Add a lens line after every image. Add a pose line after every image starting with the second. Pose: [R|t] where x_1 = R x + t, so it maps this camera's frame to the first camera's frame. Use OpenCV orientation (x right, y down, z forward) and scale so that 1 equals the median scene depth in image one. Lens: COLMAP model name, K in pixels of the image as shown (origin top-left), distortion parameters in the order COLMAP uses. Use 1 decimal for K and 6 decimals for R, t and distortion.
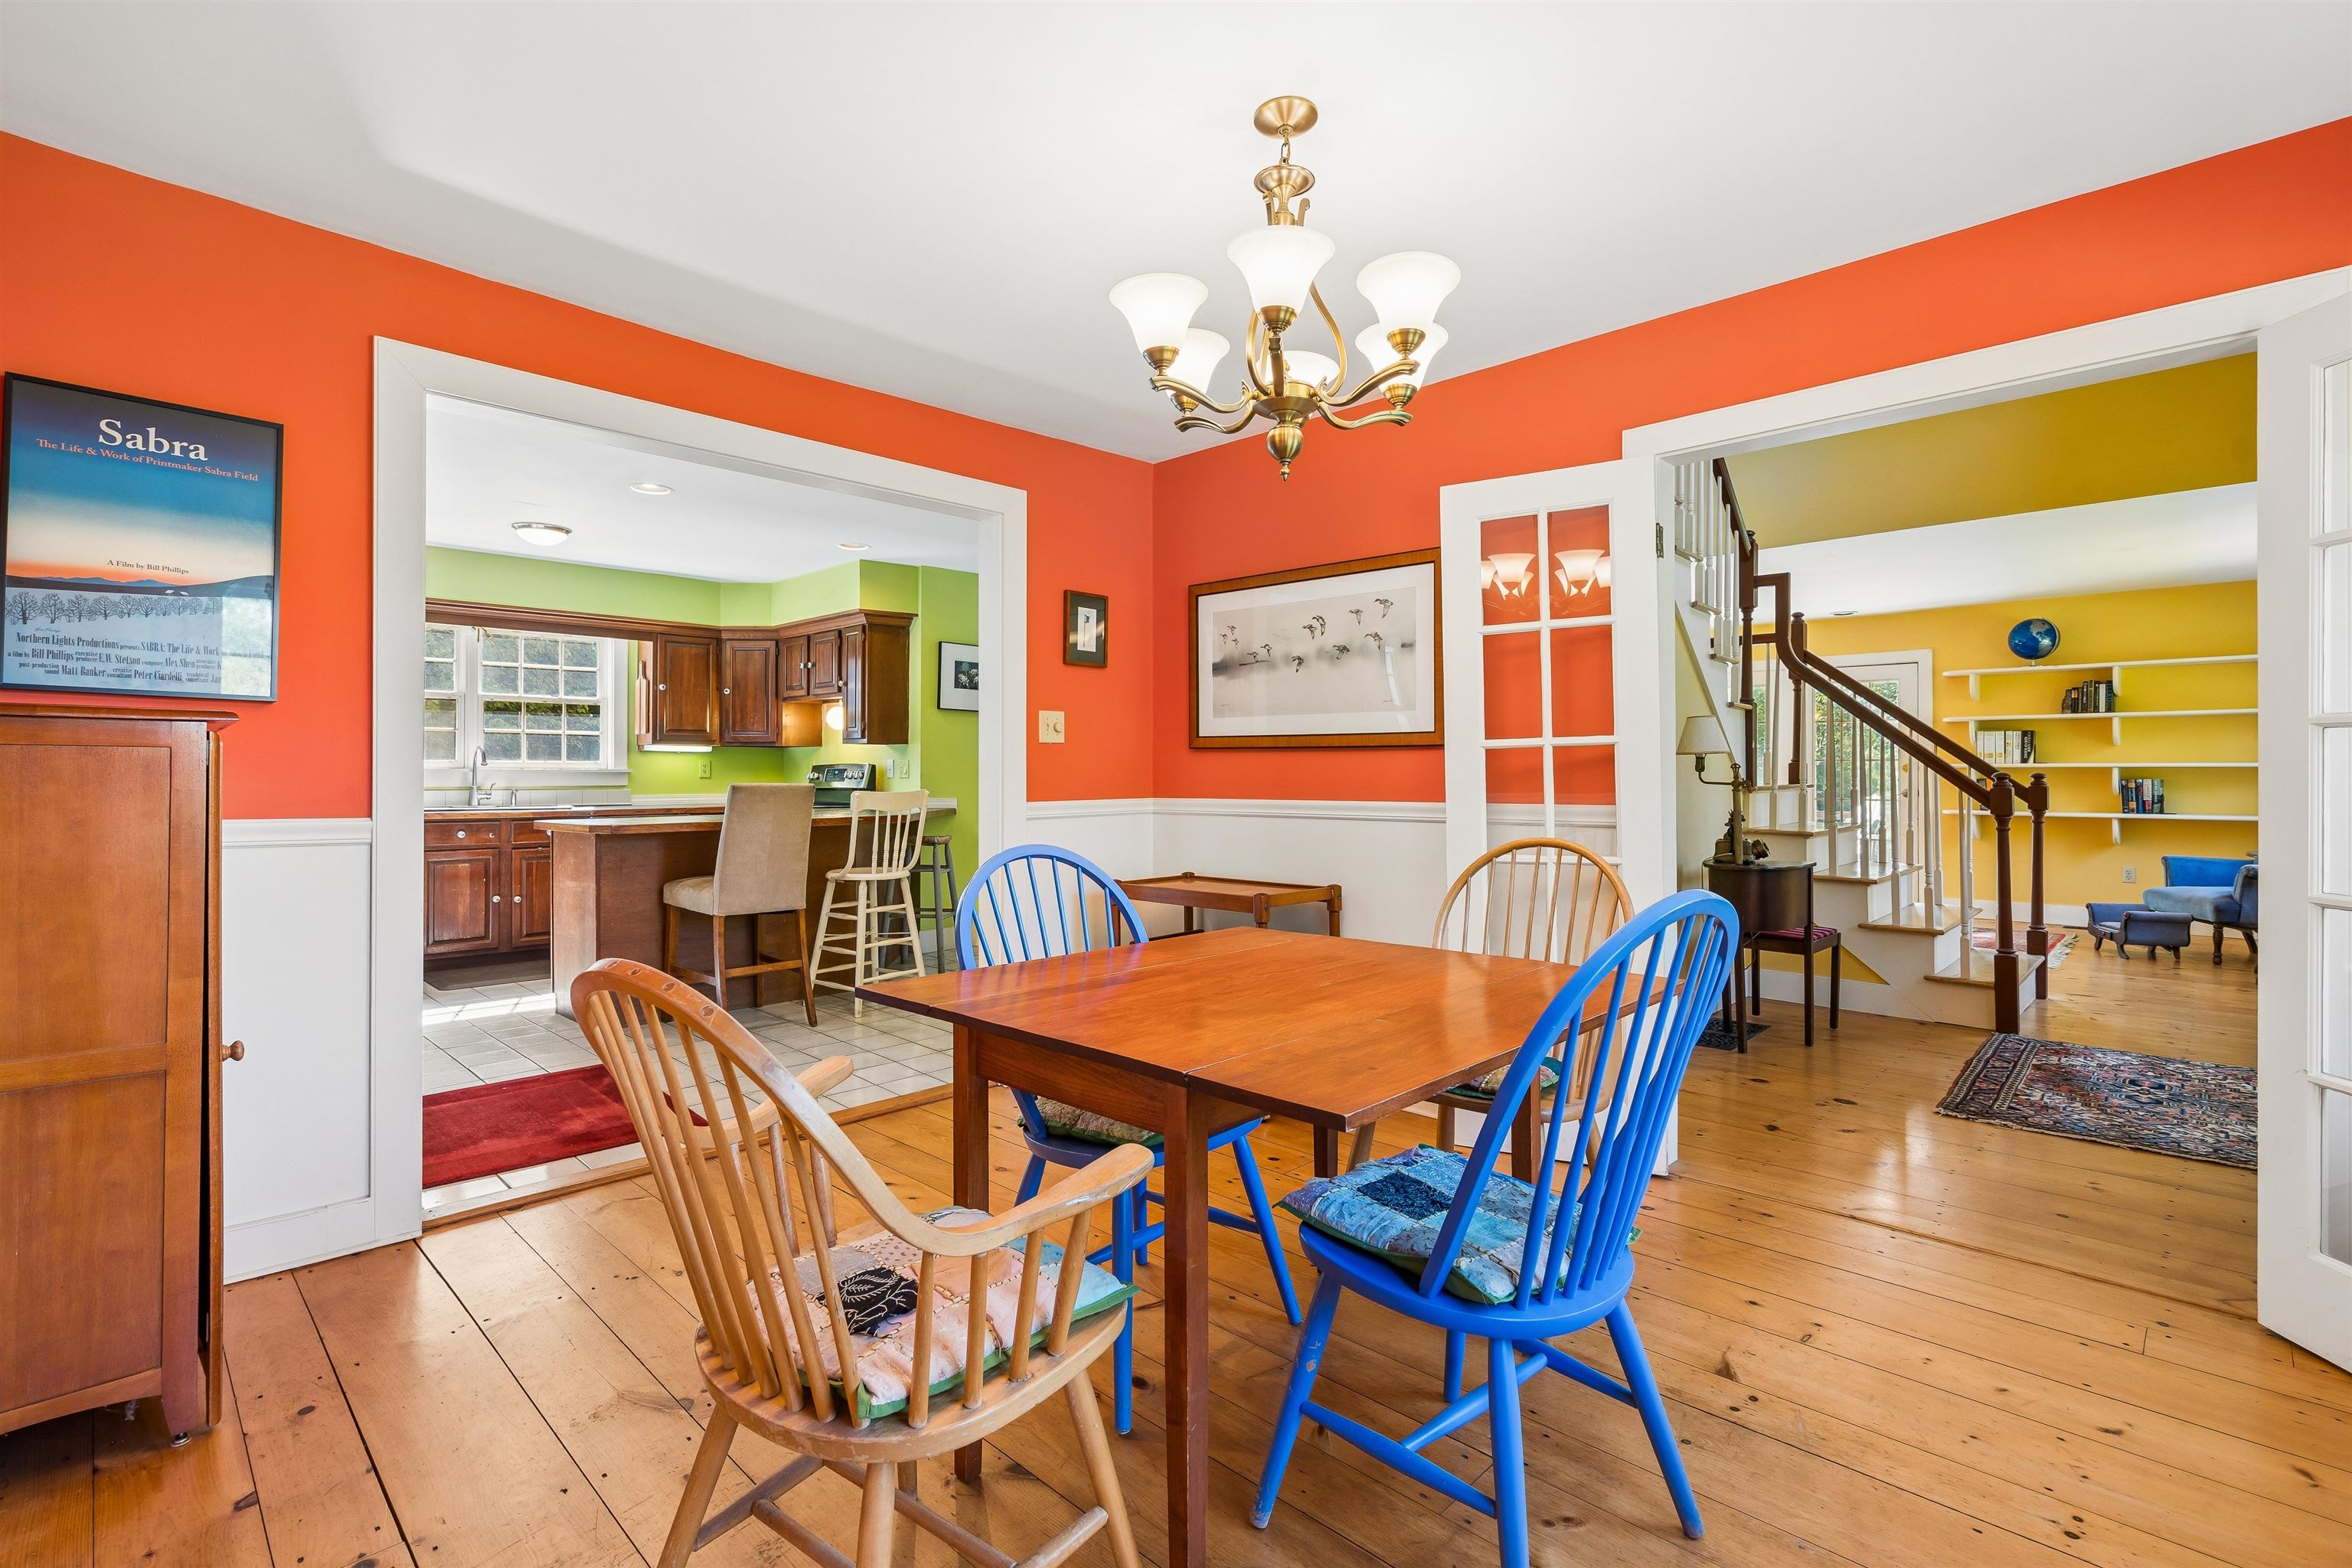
lens RADIAL K [[1070.2, 0, 1154.2], [0, 1070.2, 751.3], [0, 0, 1]] dist [0.000263, 0.001930]
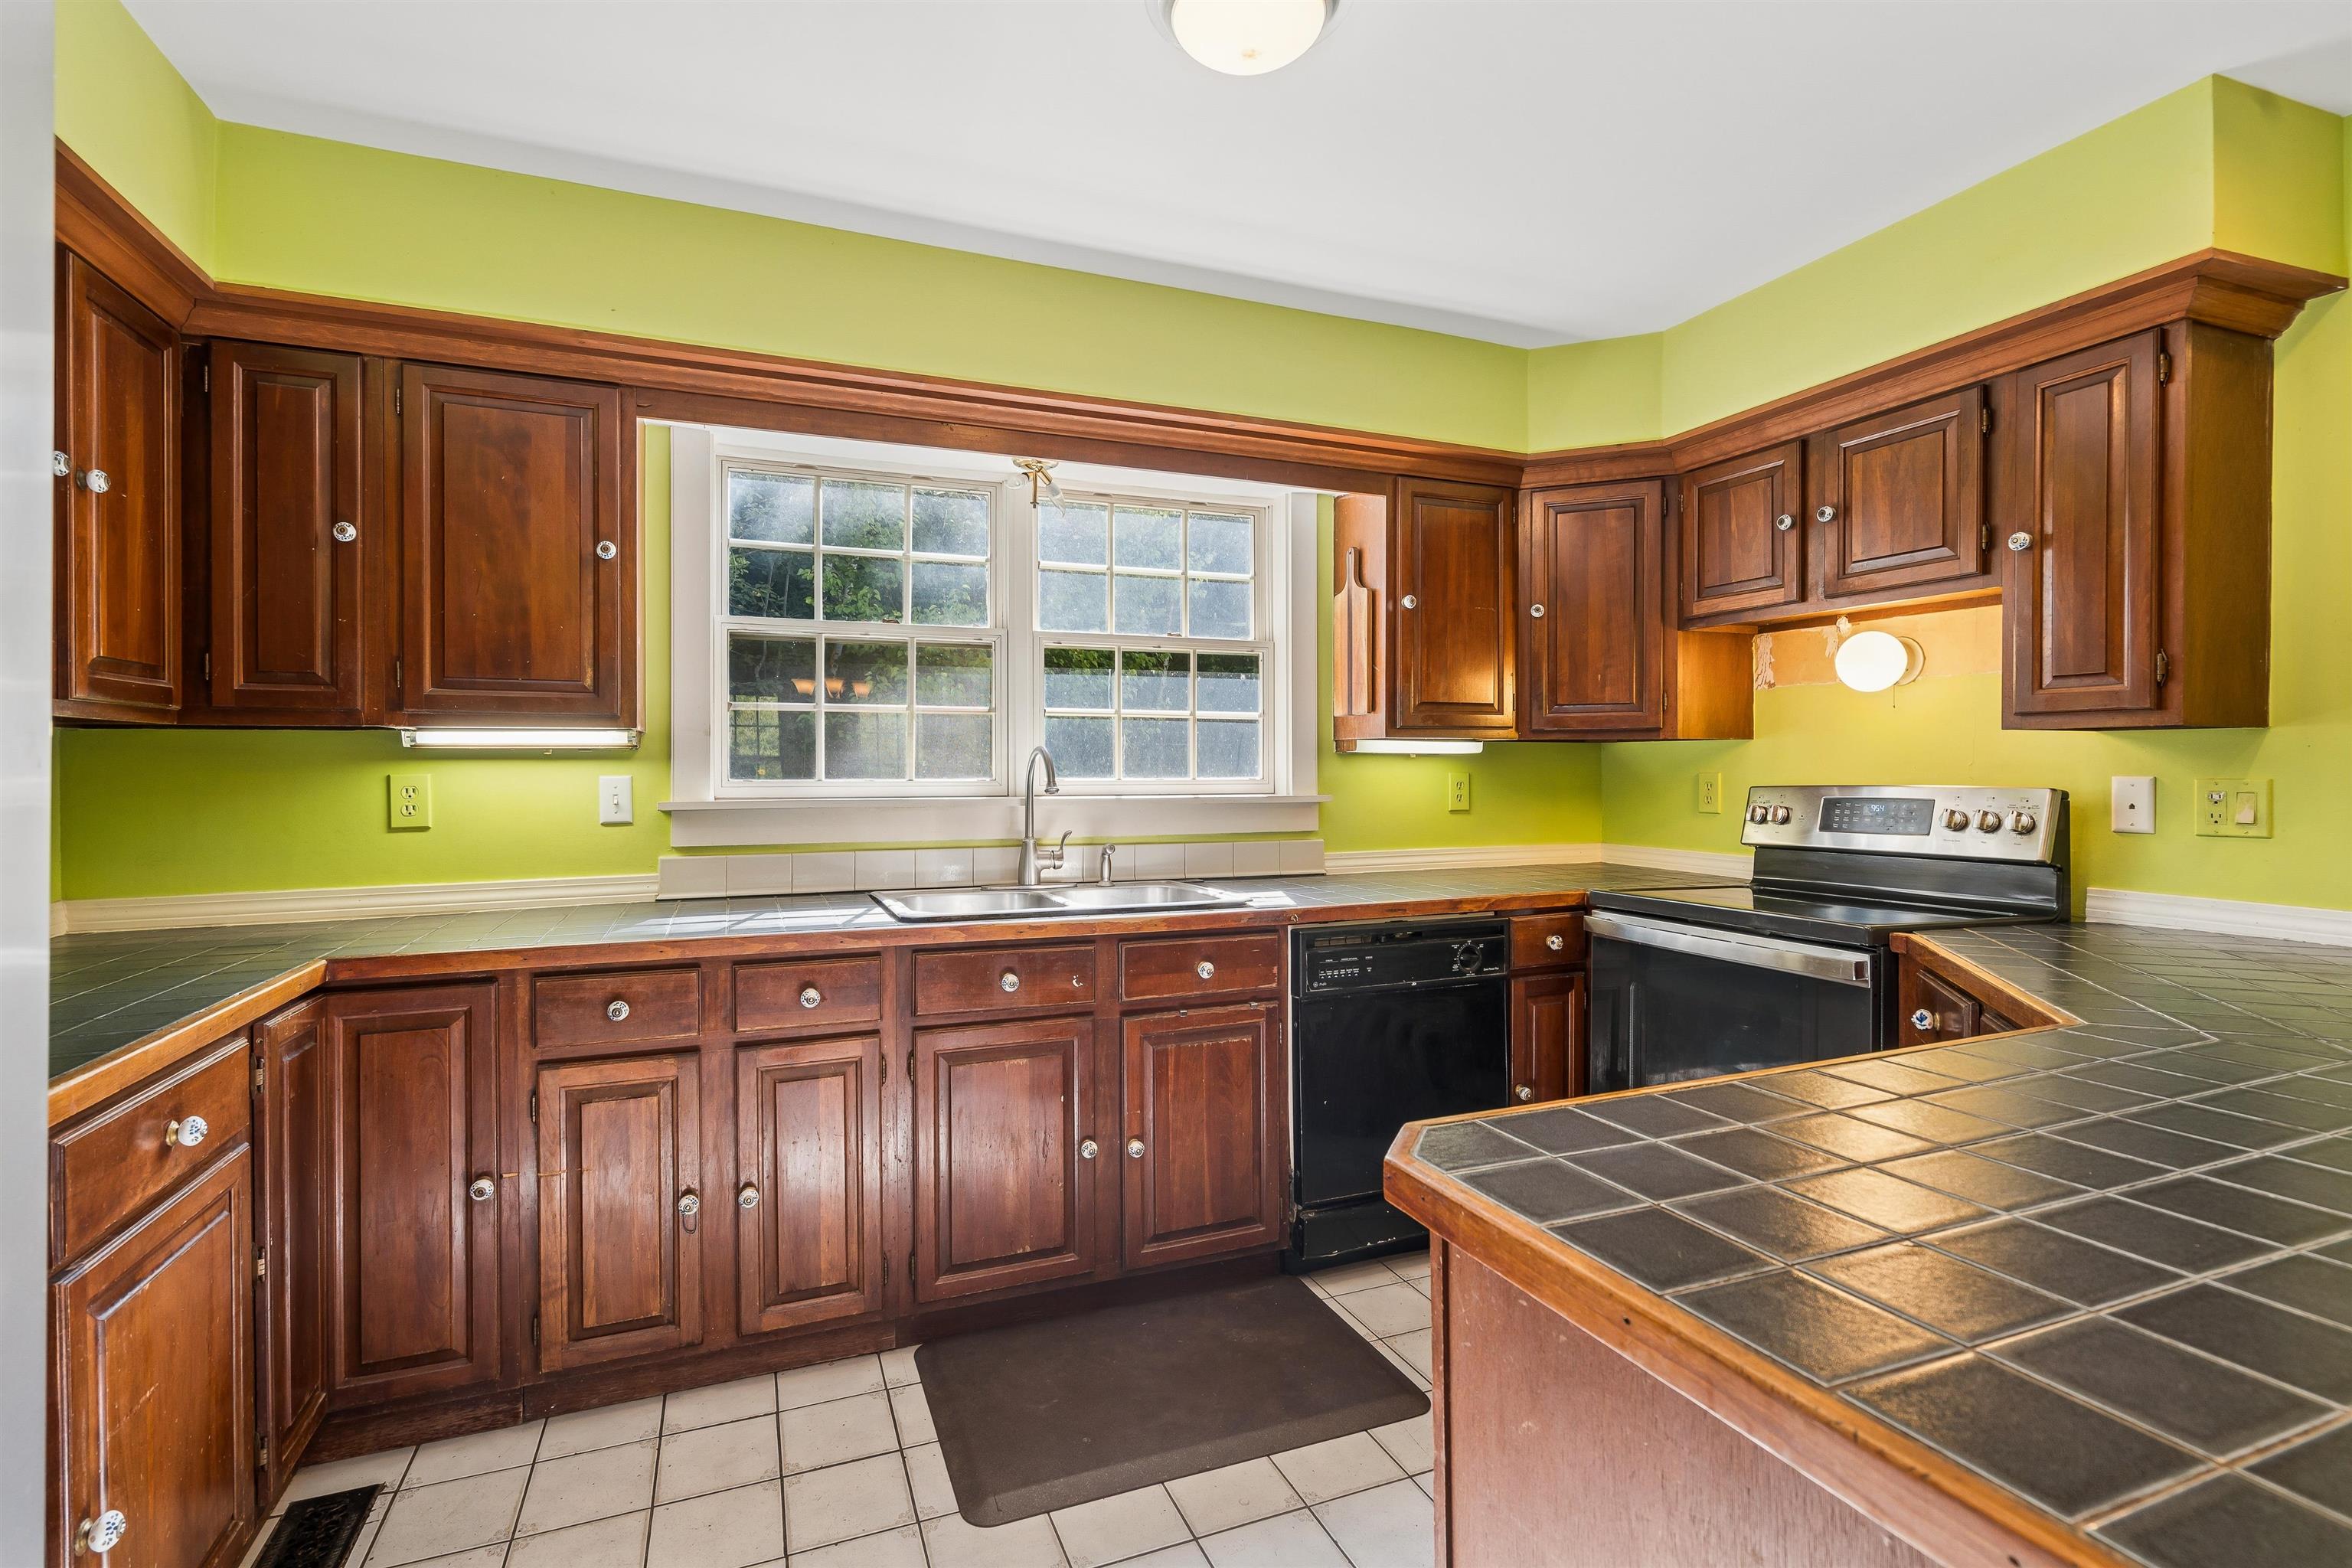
lens RADIAL K [[1070.2, 0, 1159.9], [0, 1070.2, 767.0], [0, 0, 1]] dist [0.000263, 0.001930]
pose [[0.914568, -0.000256, -0.404433, -0.379378], [0.008531, 0.999789, 0.018660, -0.003972], [0.404343, -0.020516, 0.914377, 0.576597]]
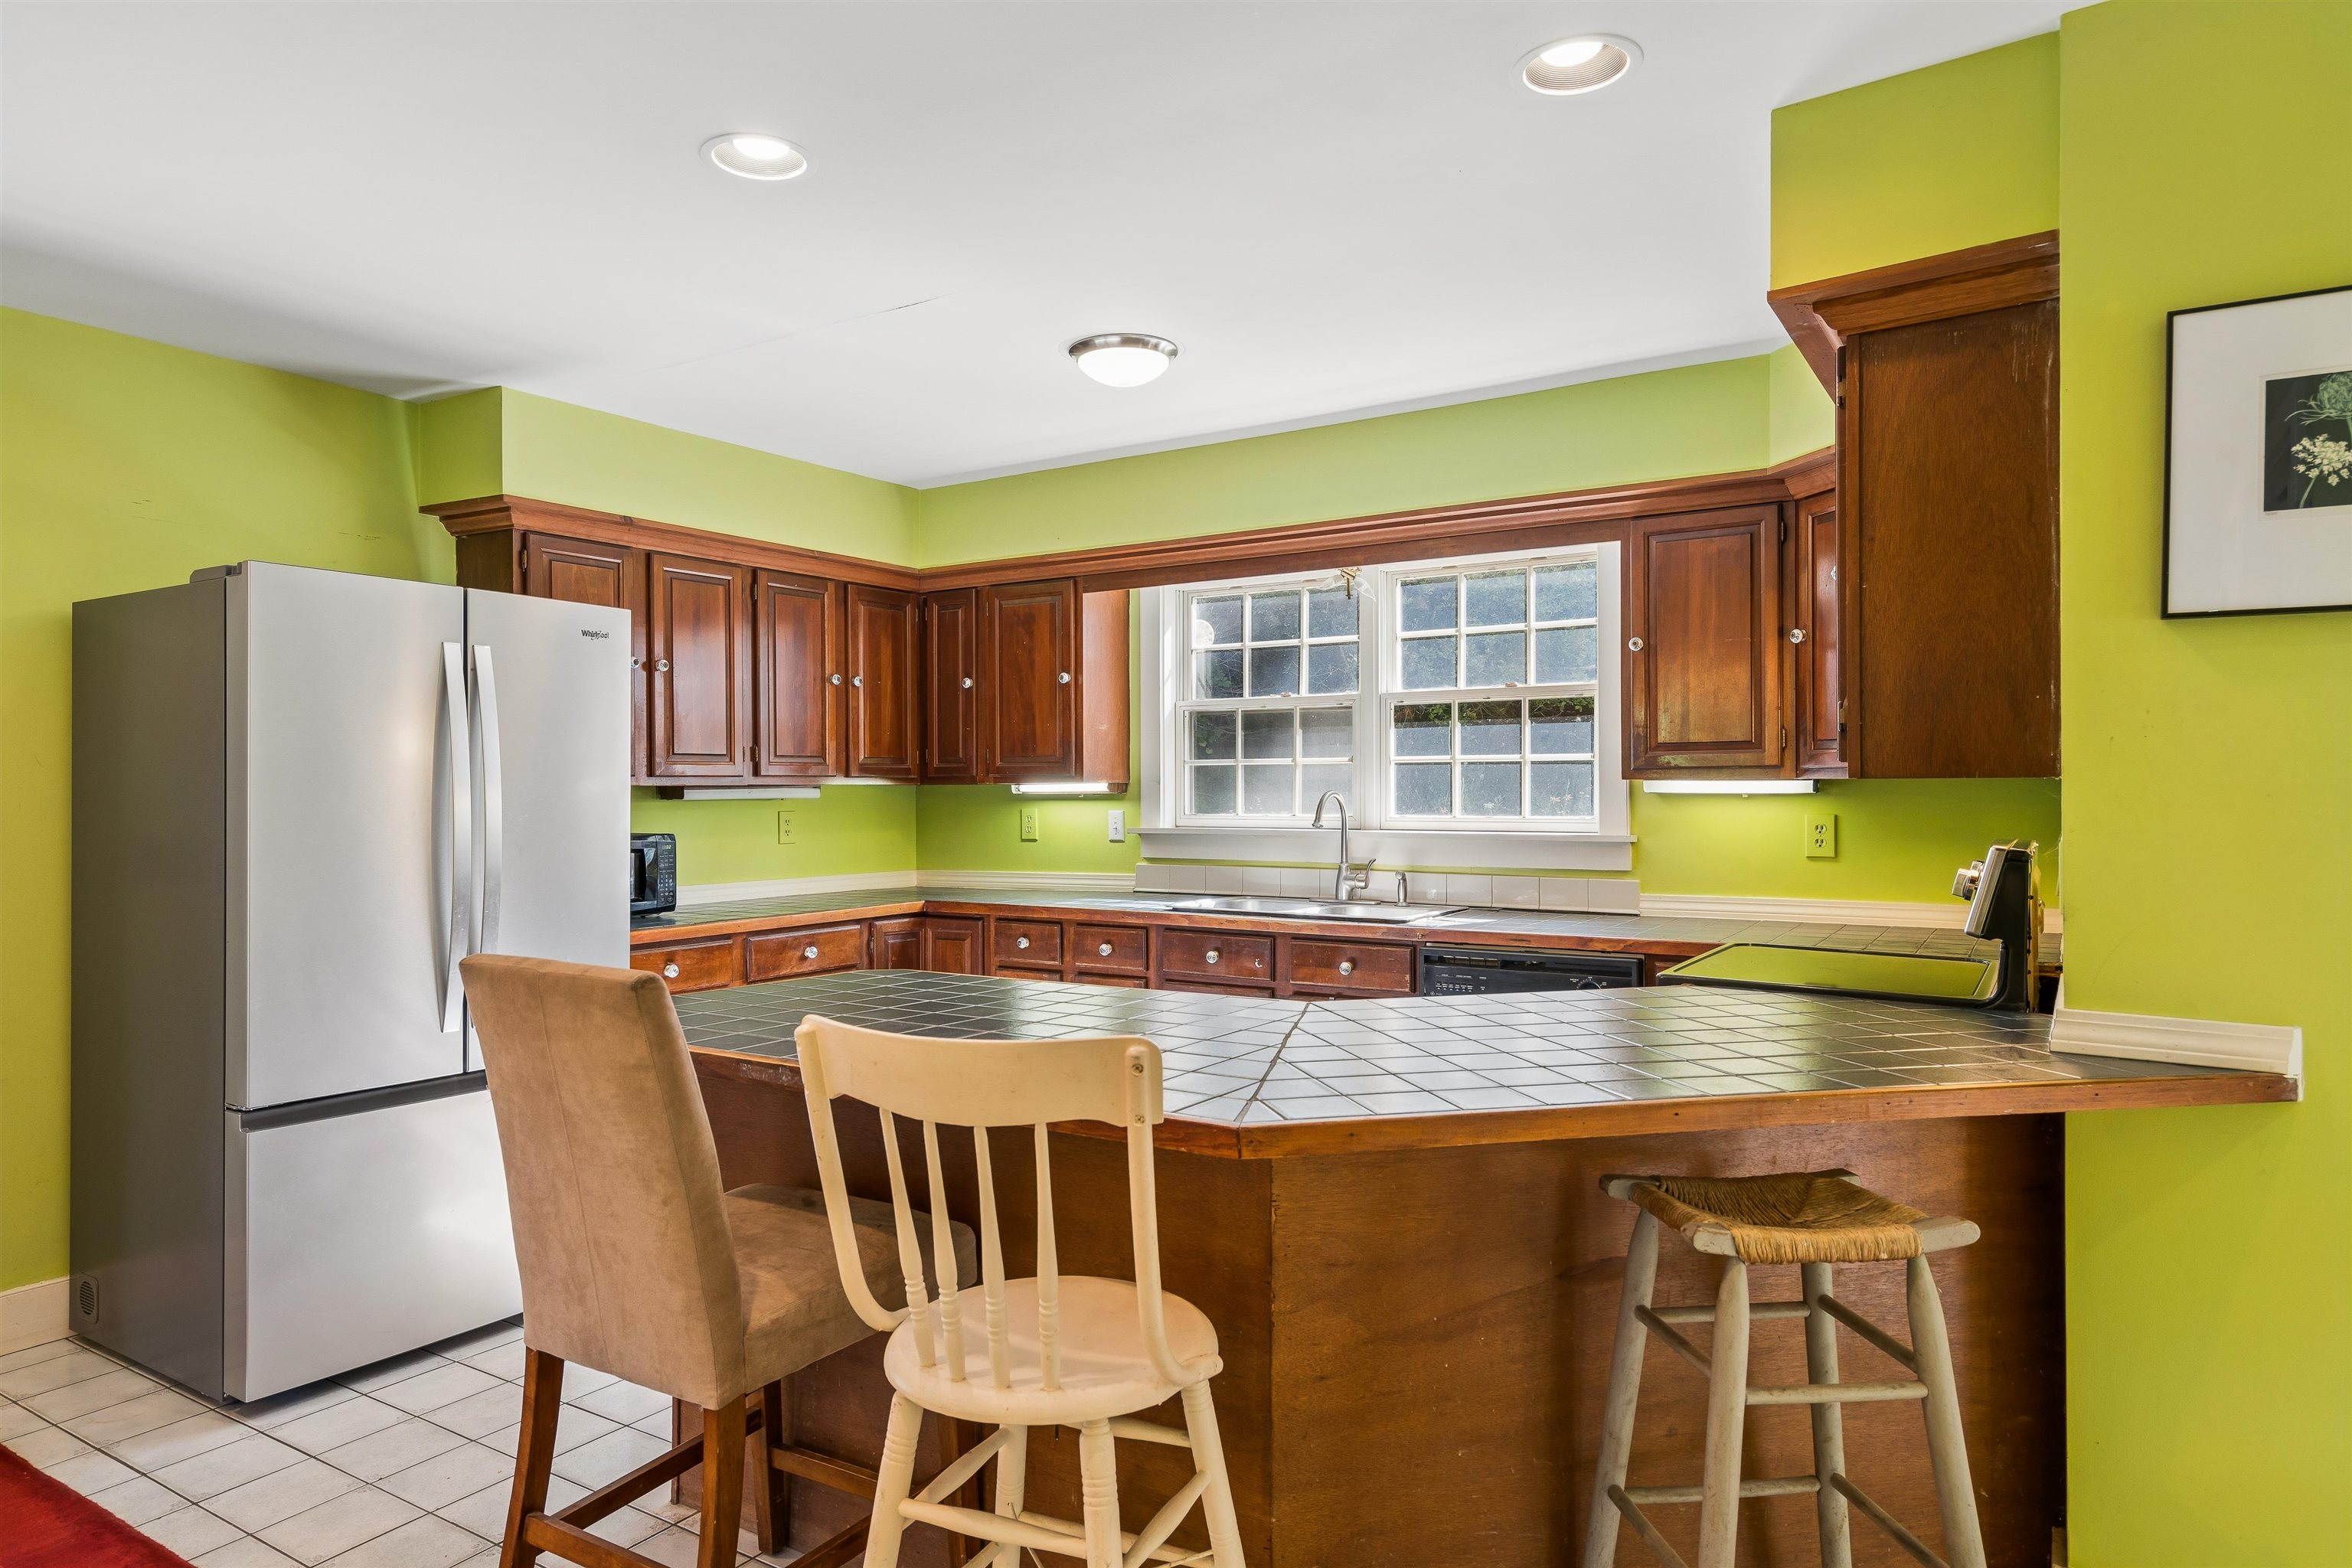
lens RADIAL K [[1382.6, 0, 1194.1], [0, 1382.6, 795.2], [0, 0, 1]] dist [-0.004073, 0.000153]
pose [[0.223093, 0.004271, -0.974788, 0.032143], [0.023900, 0.999666, 0.009850, -0.010290], [0.974504, -0.025495, 0.222917, 0.709357]]
